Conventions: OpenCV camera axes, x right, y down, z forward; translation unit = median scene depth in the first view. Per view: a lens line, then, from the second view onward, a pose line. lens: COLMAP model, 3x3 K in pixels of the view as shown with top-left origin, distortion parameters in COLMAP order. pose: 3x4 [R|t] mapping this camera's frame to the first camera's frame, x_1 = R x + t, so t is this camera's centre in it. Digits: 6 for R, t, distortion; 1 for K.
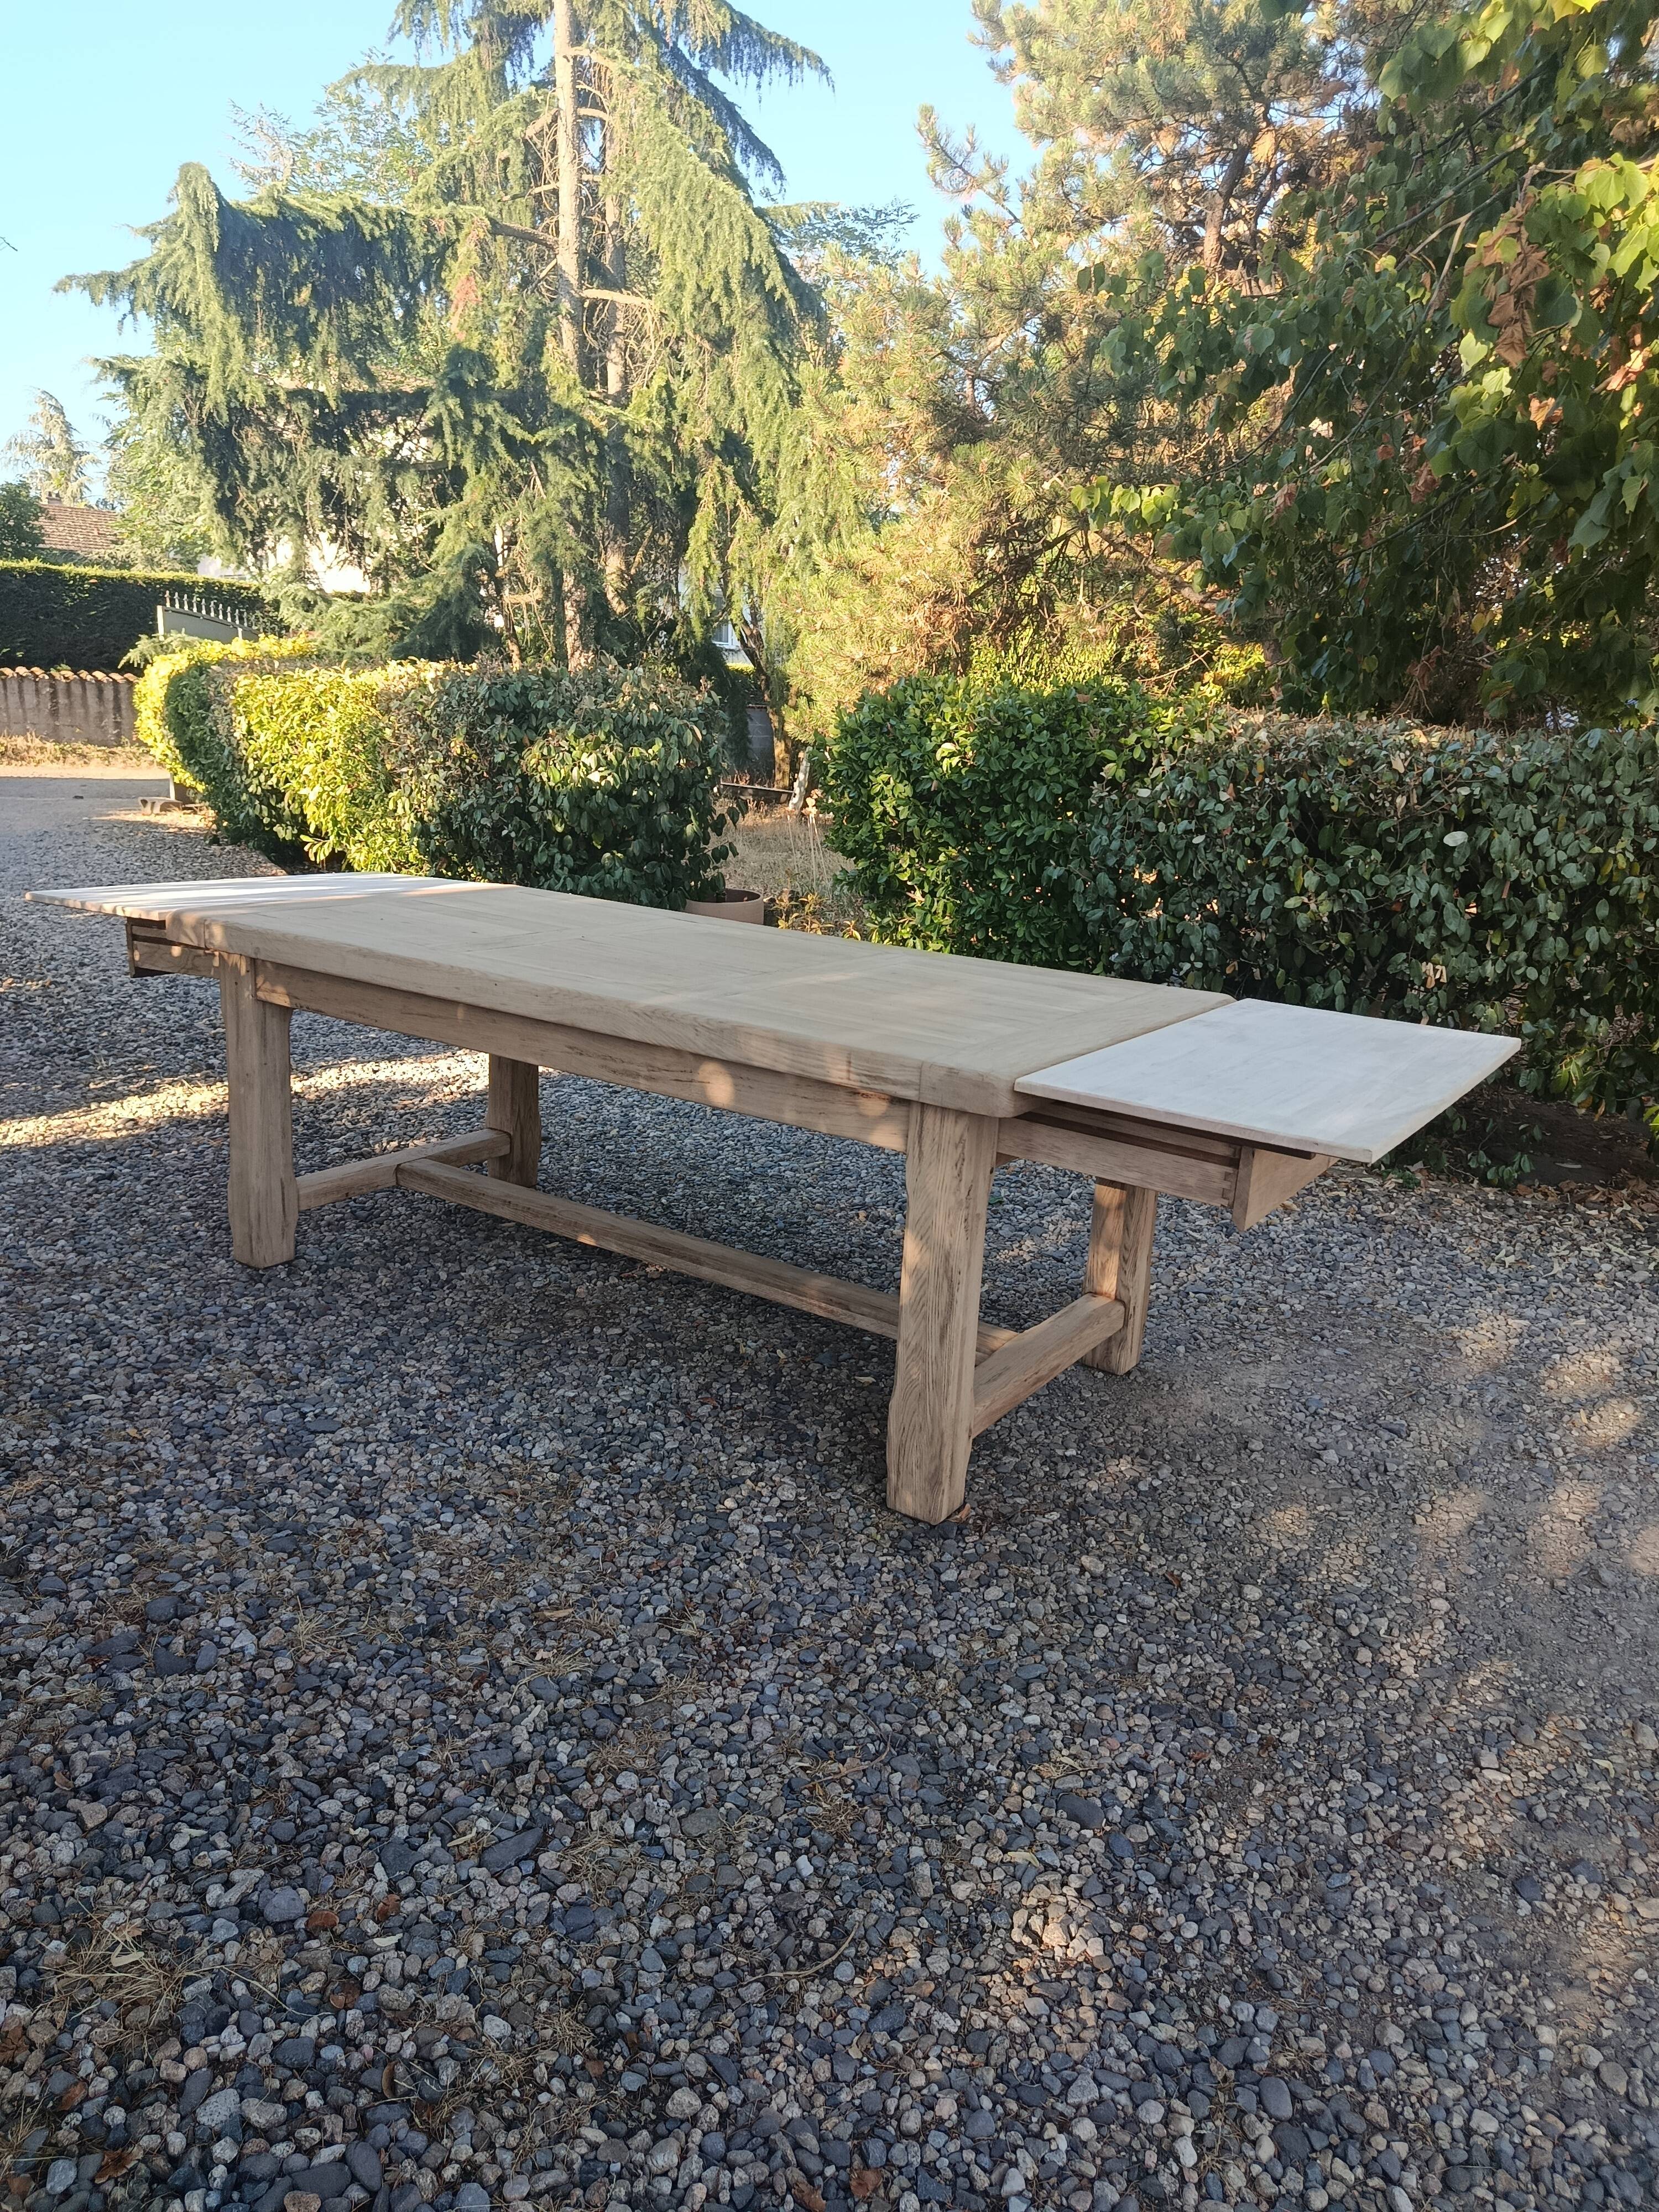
lens RADIAL K [[1569.9, 0, 864.2], [0, 1569.9, 1094.6], [0, 0, 1]] dist [0.006911, -0.018051]
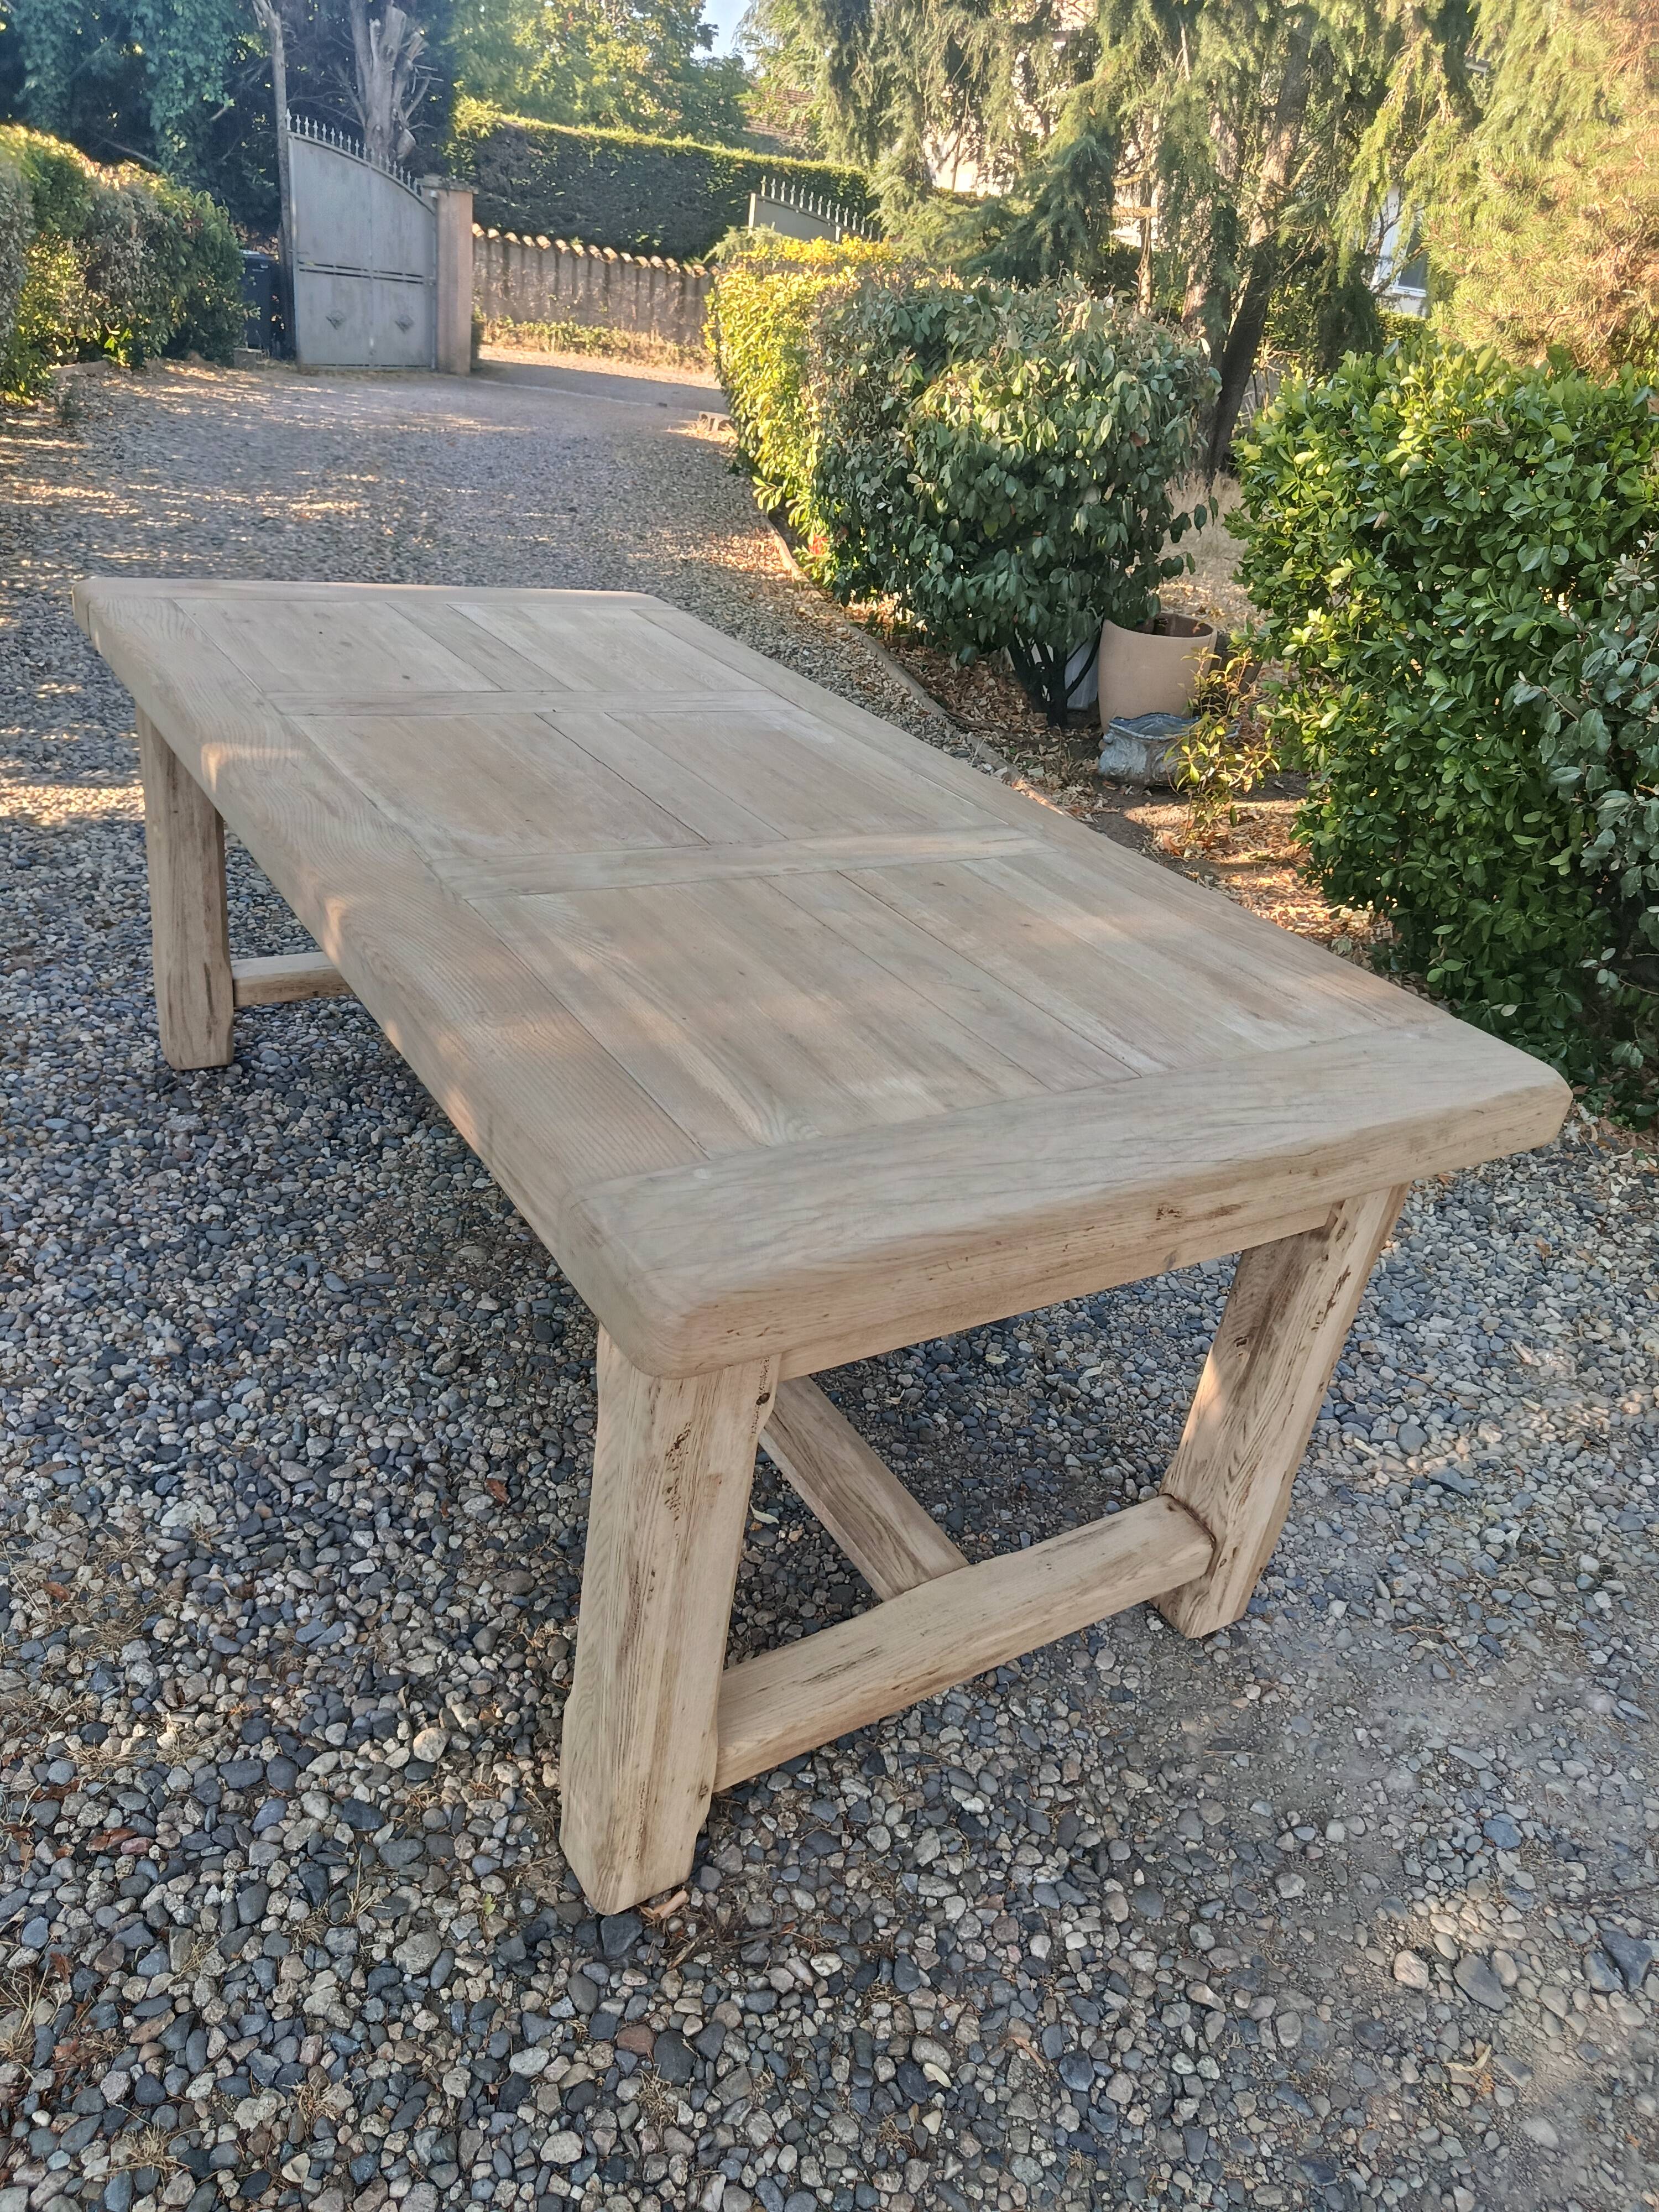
lens RADIAL K [[1569.9, 0, 841.6], [0, 1569.9, 1102.5], [0, 0, 1]] dist [0.006911, -0.018051]
pose [[0.906006, 0.255455, -0.337484, 0.137561], [-0.181743, 0.954882, 0.234882, -0.089263], [0.382260, -0.151469, 0.911556, 0.318319]]
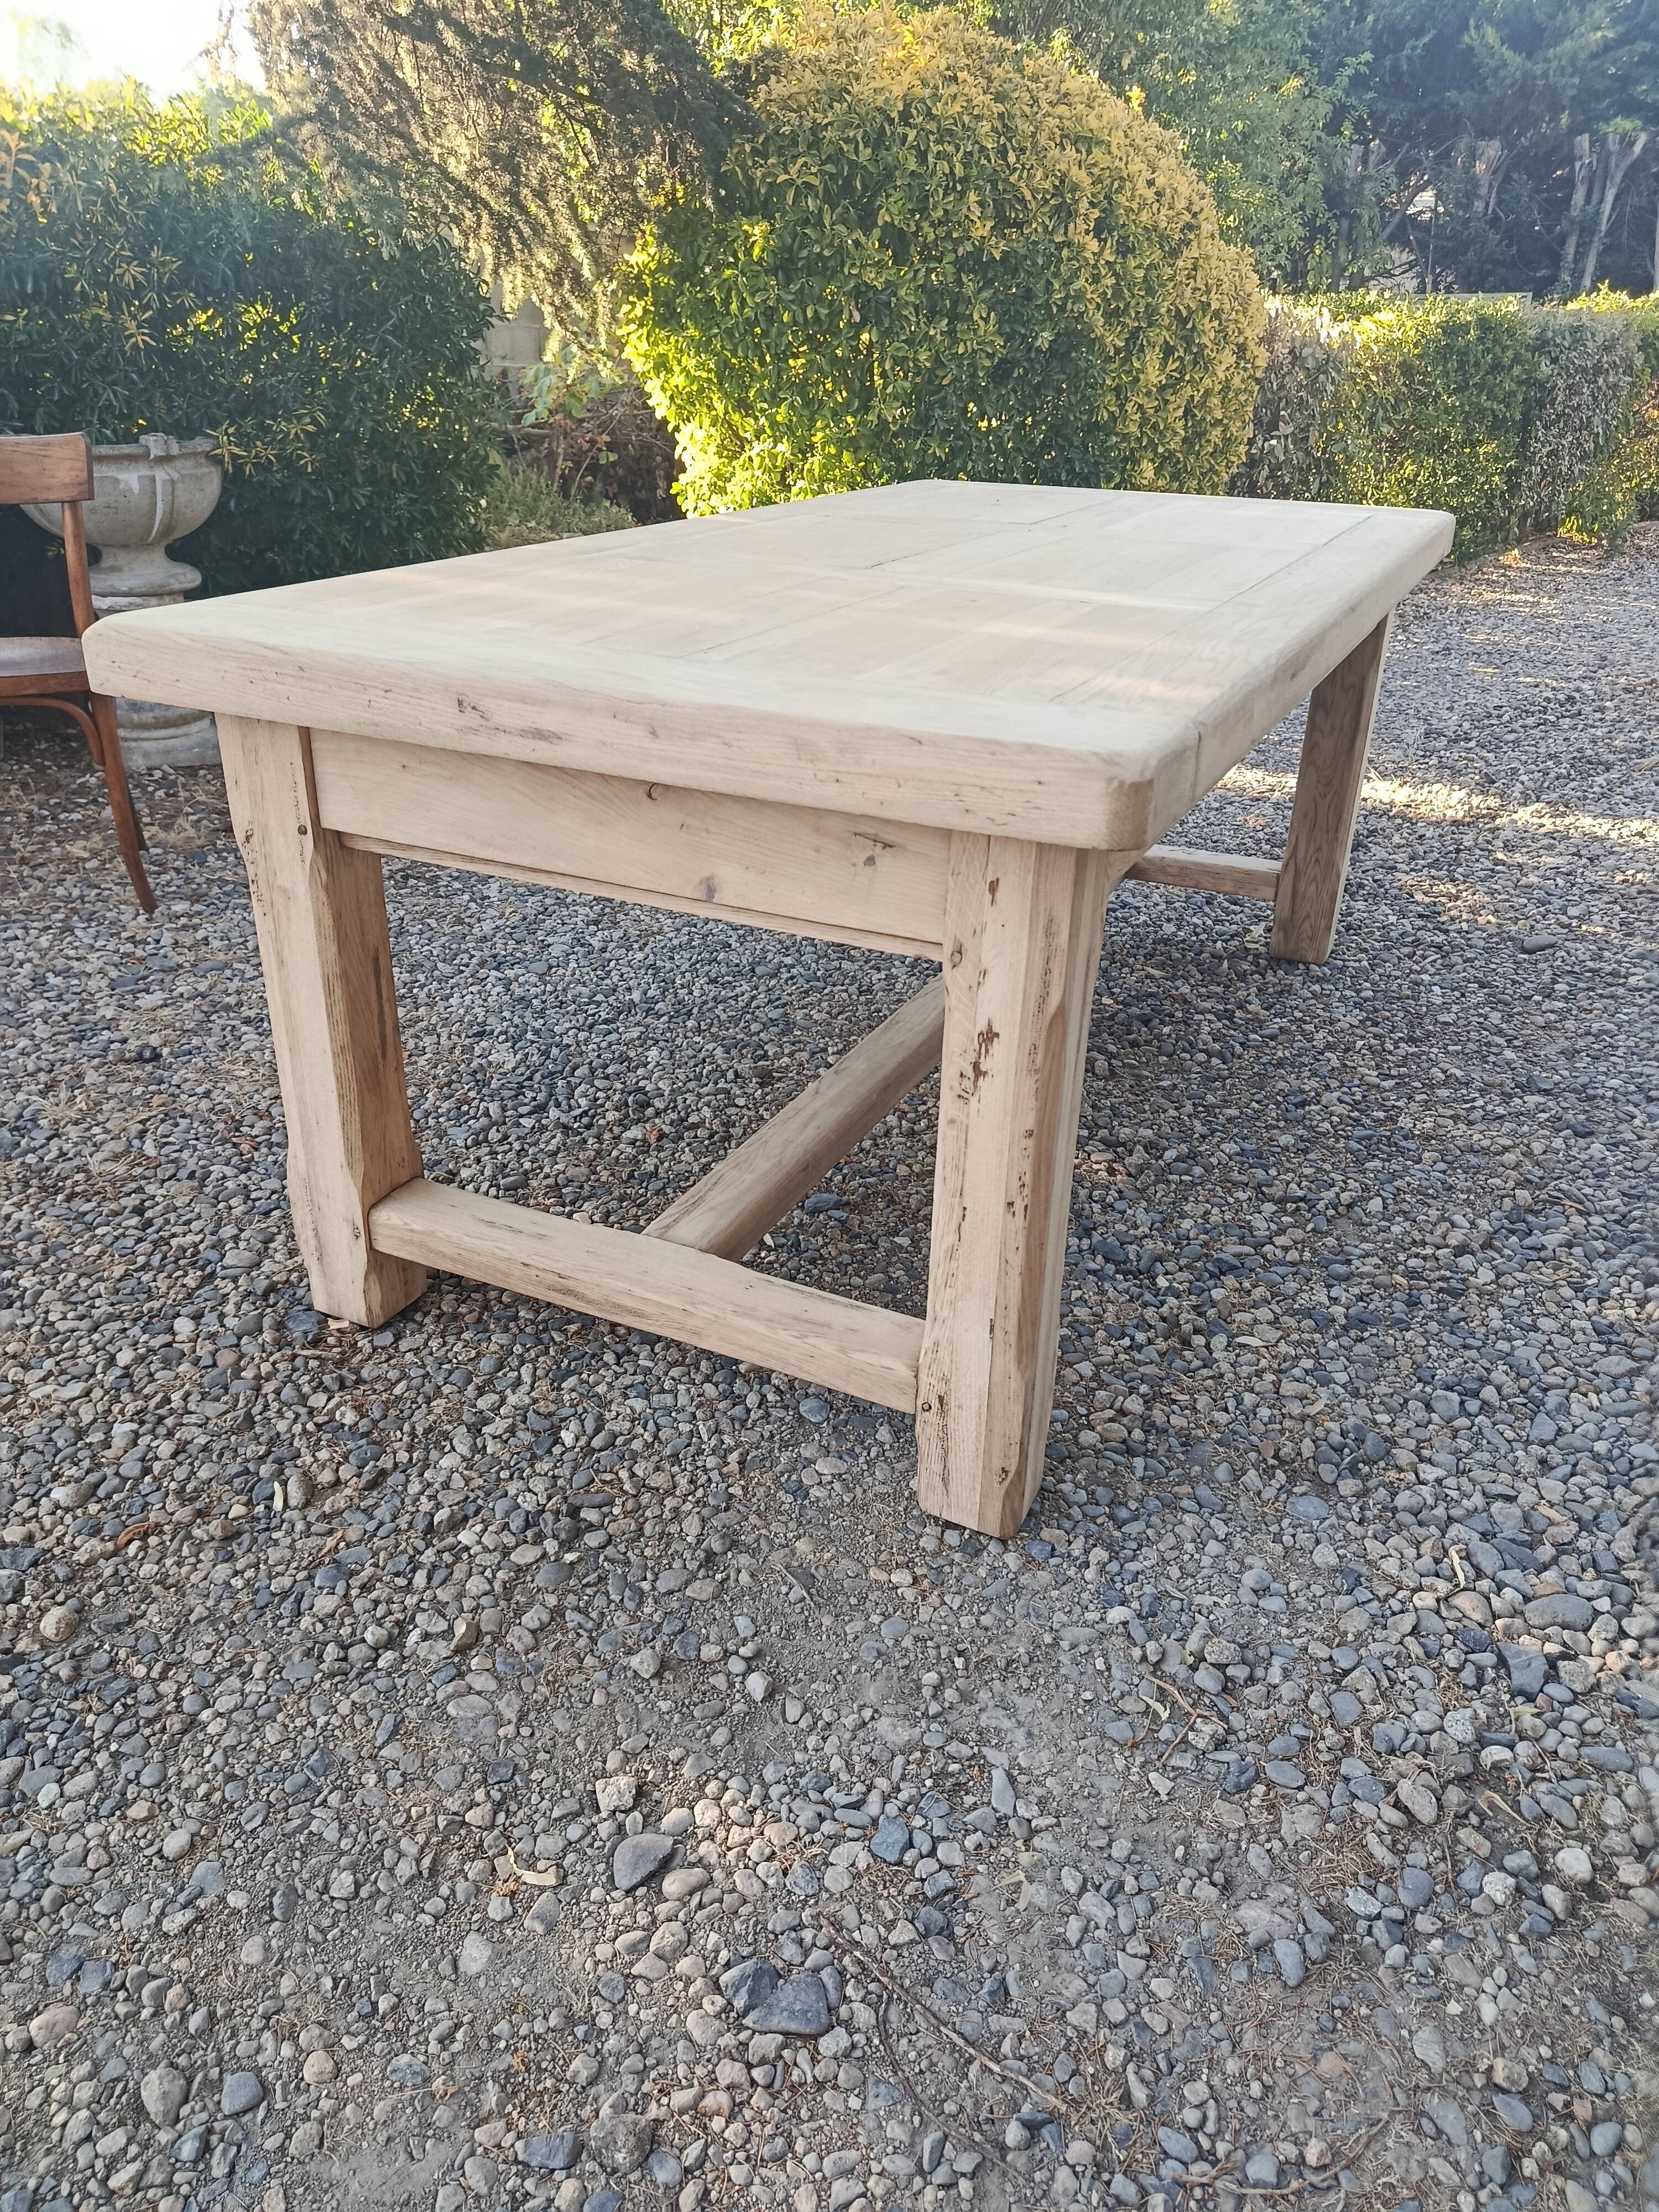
lens RADIAL K [[1569.9, 0, 814.9], [0, 1569.9, 1096.1], [0, 0, 1]] dist [0.006911, -0.018051]
pose [[0.113503, 0.378798, -0.918493, 0.395431], [-0.253359, 0.904939, 0.341899, -0.065763], [0.960690, 0.193902, 0.198686, 0.604109]]
